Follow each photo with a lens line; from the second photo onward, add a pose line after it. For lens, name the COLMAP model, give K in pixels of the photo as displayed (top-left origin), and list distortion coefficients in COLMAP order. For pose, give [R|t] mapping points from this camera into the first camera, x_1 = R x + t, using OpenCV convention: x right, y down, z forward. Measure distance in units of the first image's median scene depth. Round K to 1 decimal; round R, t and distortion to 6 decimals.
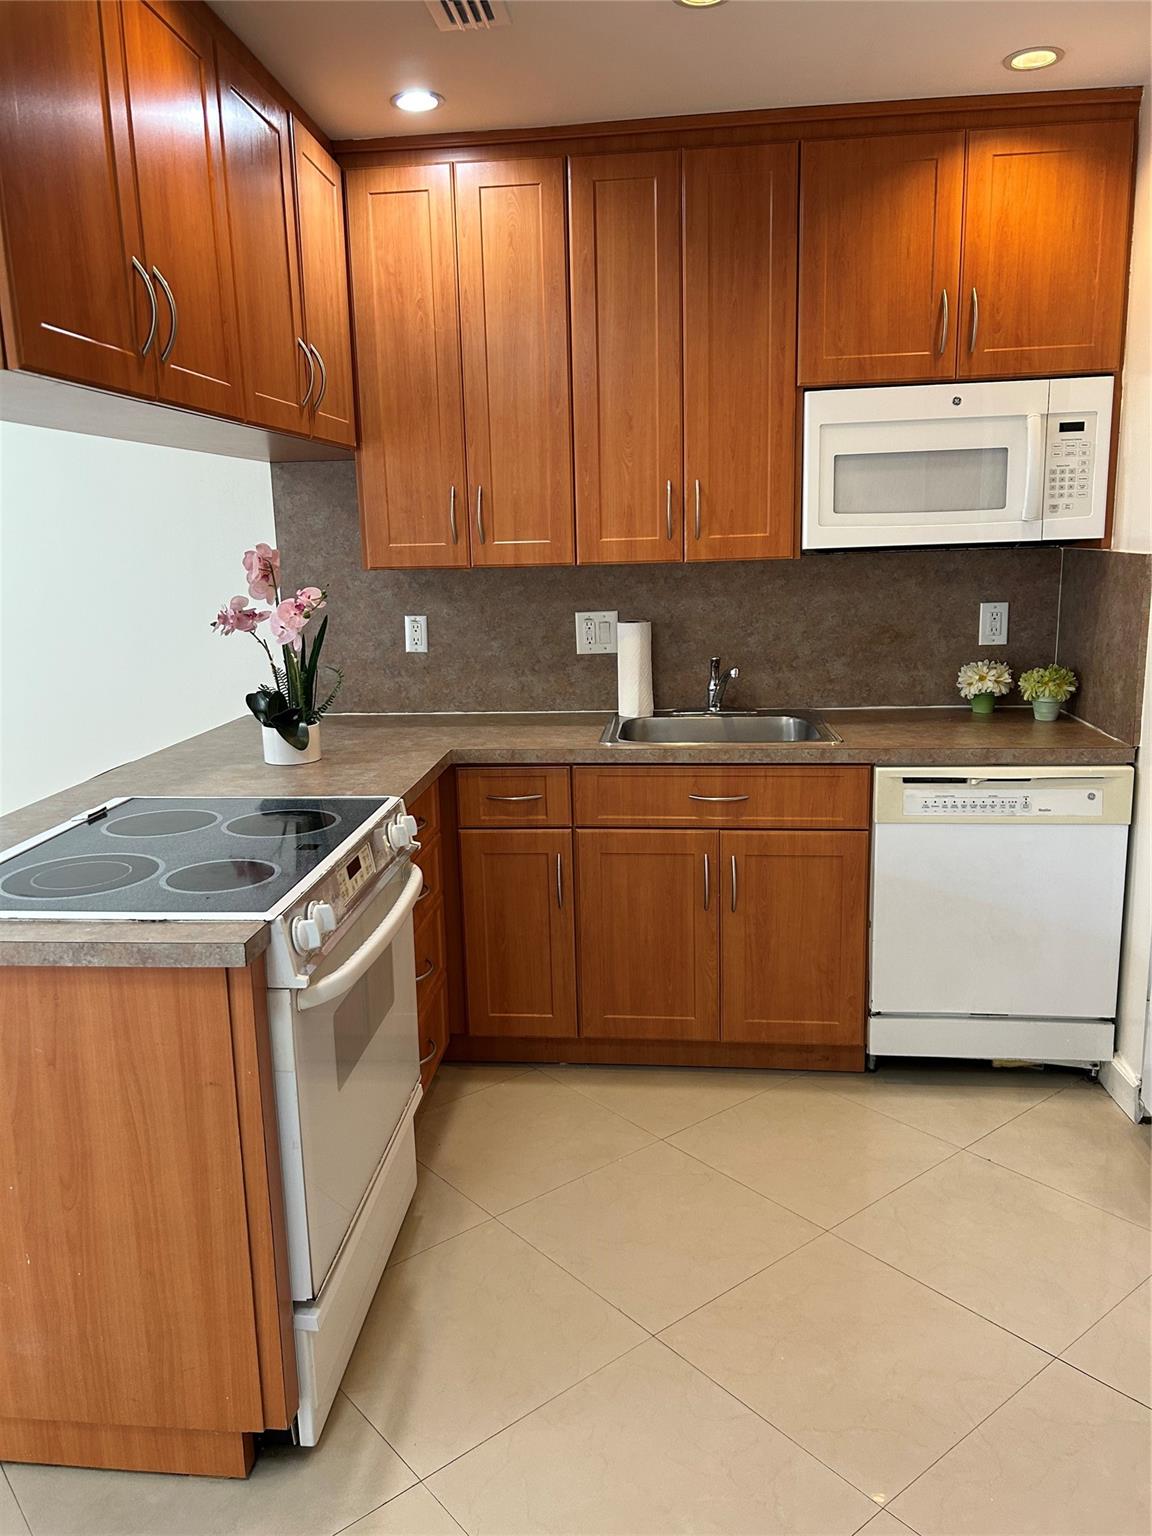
lens RADIAL K [[1163.5, 0, 544.8], [0, 1163.5, 773.0], [0, 0, 1]] dist [0.025506, -0.031581]
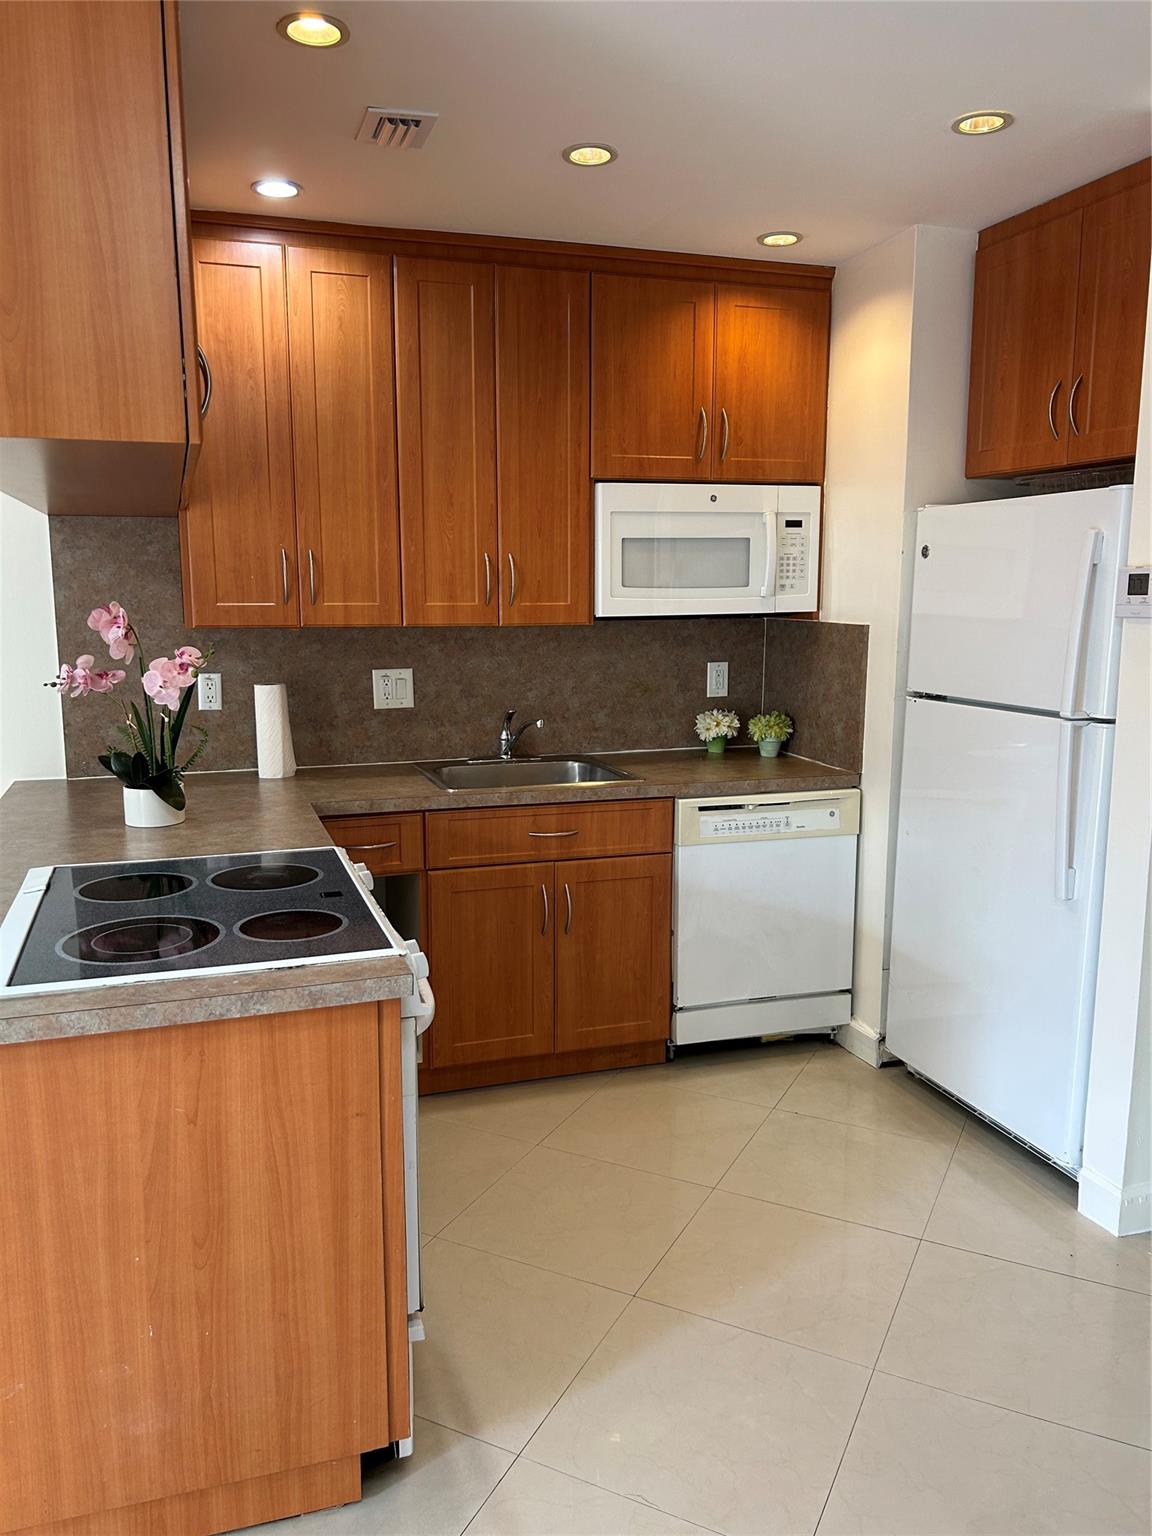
lens RADIAL K [[1163.5, 0, 551.0], [0, 1163.5, 779.3], [0, 0, 1]] dist [0.025506, -0.031581]
pose [[0.912775, -0.041042, 0.406397, -0.309656], [0.057592, 0.997931, -0.028572, 0.000883], [-0.404383, 0.049485, 0.913250, -0.032717]]
